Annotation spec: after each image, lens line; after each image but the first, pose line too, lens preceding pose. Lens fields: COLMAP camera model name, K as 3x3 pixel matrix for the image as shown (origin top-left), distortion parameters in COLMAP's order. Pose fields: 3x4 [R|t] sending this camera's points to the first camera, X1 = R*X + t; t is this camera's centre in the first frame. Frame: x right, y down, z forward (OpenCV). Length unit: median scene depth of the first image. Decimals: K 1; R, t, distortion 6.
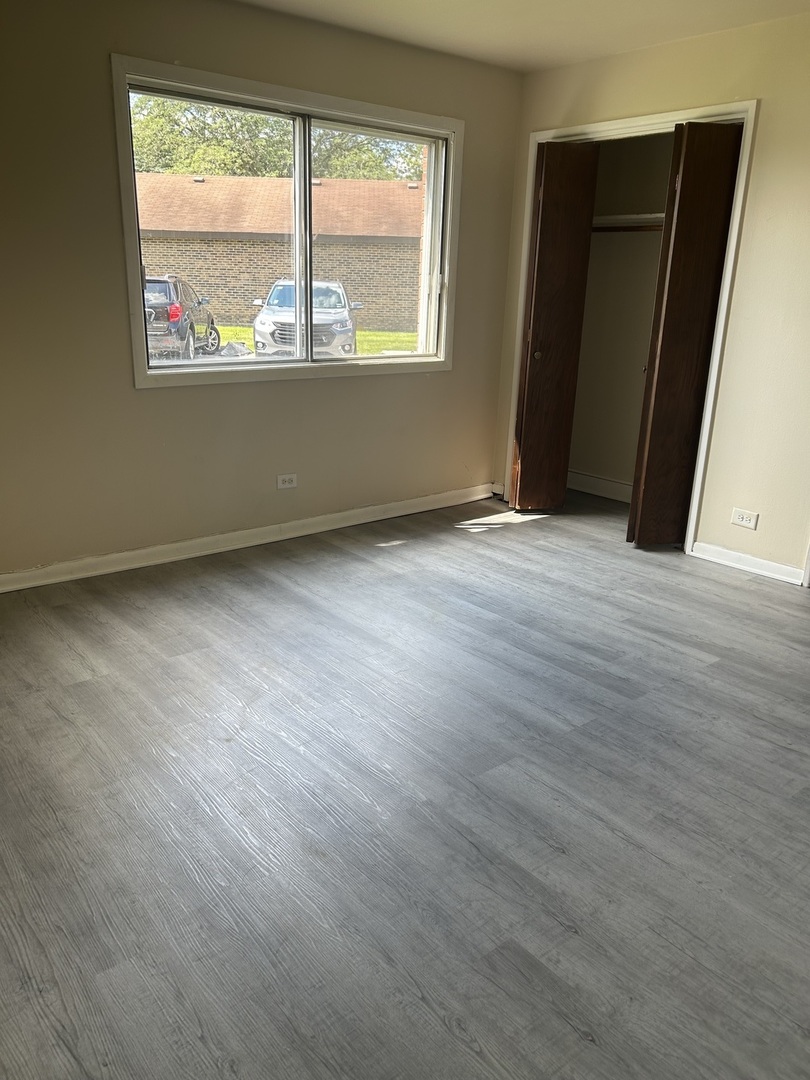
lens RADIAL K [[819.2, 0, 399.4], [0, 819.2, 550.0], [0, 0, 1]] dist [0.044569, -0.046618]
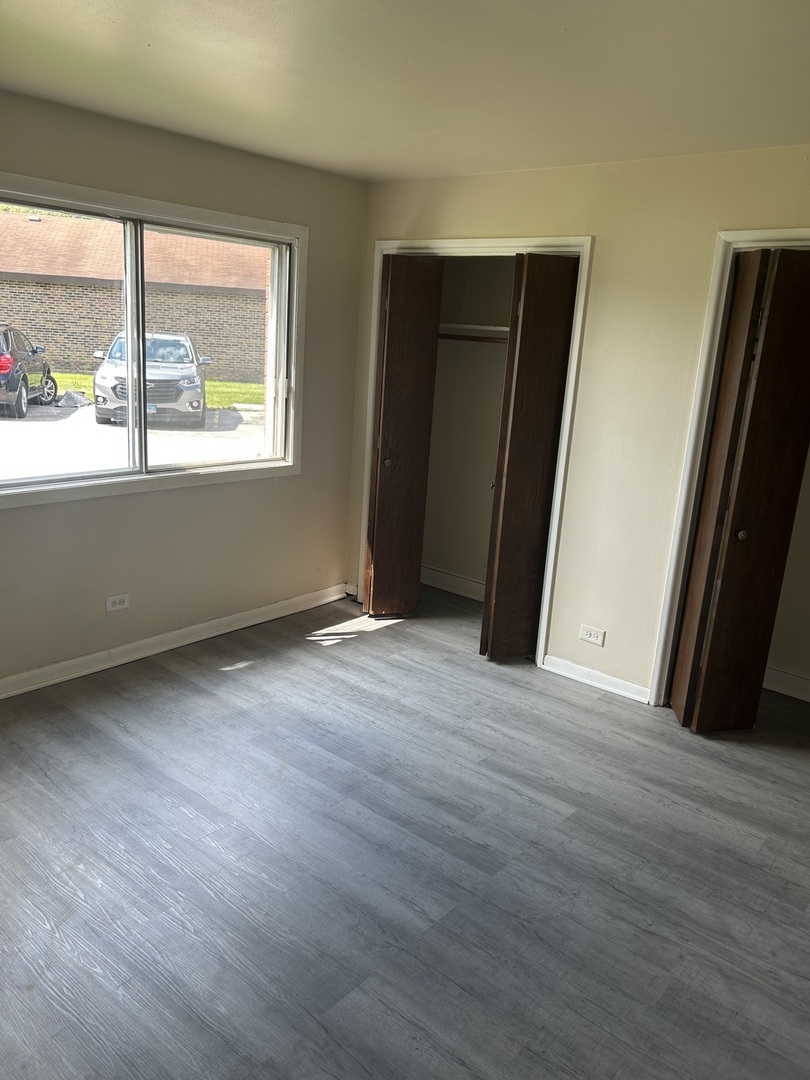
lens RADIAL K [[819.2, 0, 401.6], [0, 819.2, 545.3], [0, 0, 1]] dist [0.044569, -0.046618]
pose [[0.984249, -0.009448, 0.176536, 0.012532], [0.018897, 0.998473, -0.051917, -0.102046], [-0.175776, 0.054435, 0.982924, 0.047795]]
